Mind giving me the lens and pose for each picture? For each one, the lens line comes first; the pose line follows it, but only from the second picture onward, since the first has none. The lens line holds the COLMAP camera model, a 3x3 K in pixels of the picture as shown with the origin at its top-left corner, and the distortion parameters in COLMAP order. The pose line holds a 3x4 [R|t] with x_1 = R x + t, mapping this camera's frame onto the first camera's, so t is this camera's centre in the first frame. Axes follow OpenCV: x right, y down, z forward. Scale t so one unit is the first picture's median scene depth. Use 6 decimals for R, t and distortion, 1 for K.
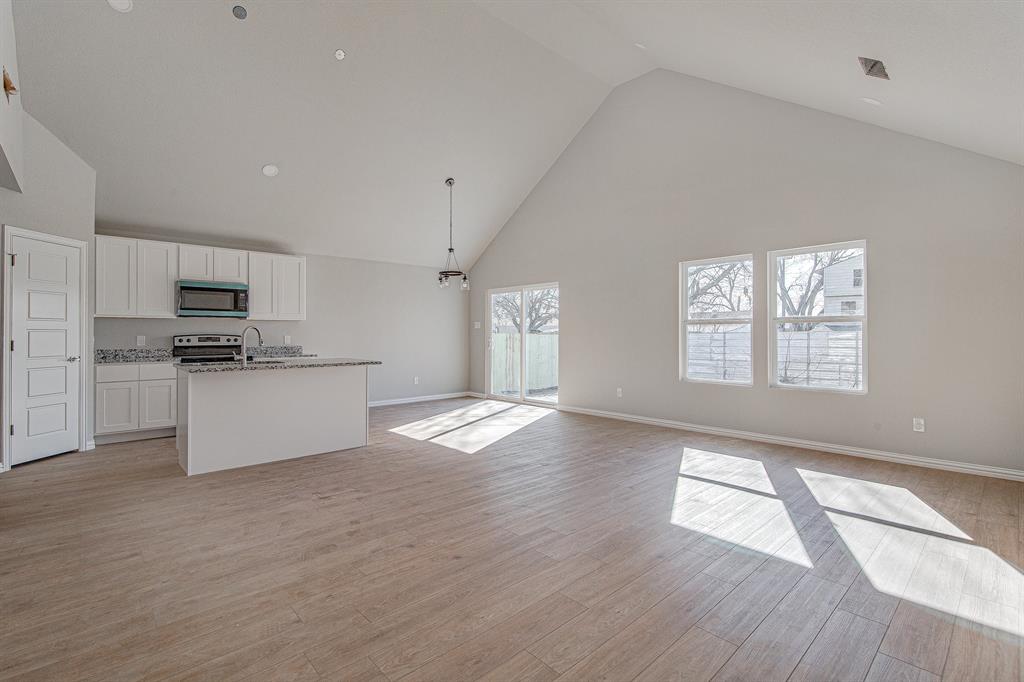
lens RADIAL K [[469.4, 0, 509.1], [0, 469.4, 331.8], [0, 0, 1]] dist [-0.007850, 0.000250]
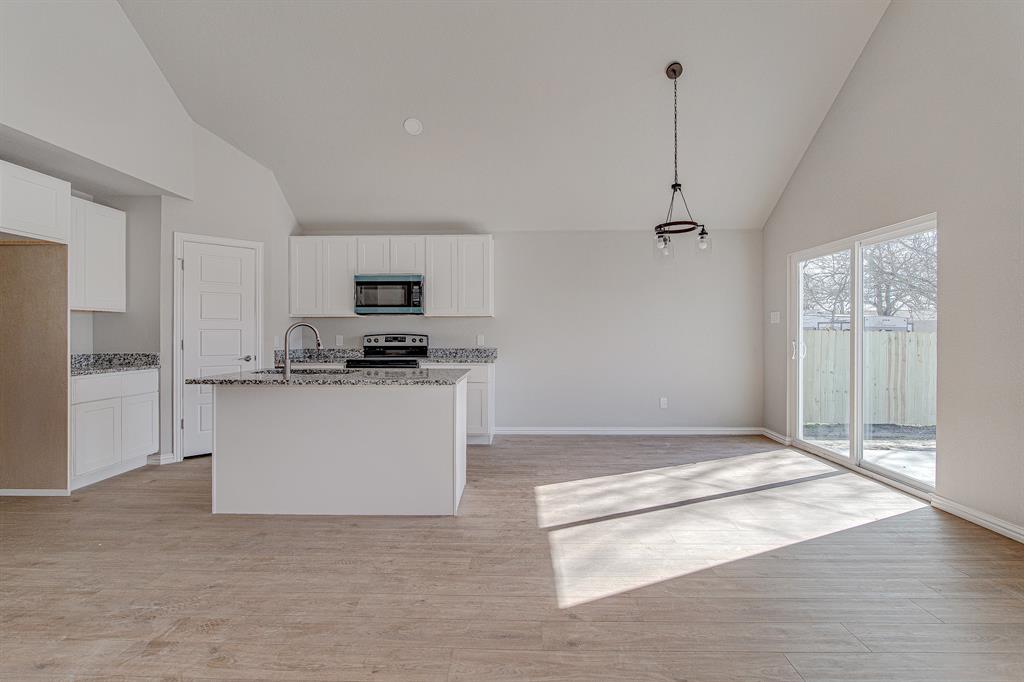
lens RADIAL K [[469.4, 0, 509.1], [0, 469.4, 331.8], [0, 0, 1]] dist [-0.007850, 0.000250]
pose [[0.721566, -0.003136, -0.692339, 0.146397], [0.004667, 0.999989, 0.000335, 0.002462], [0.692330, -0.003472, 0.721572, 0.514303]]
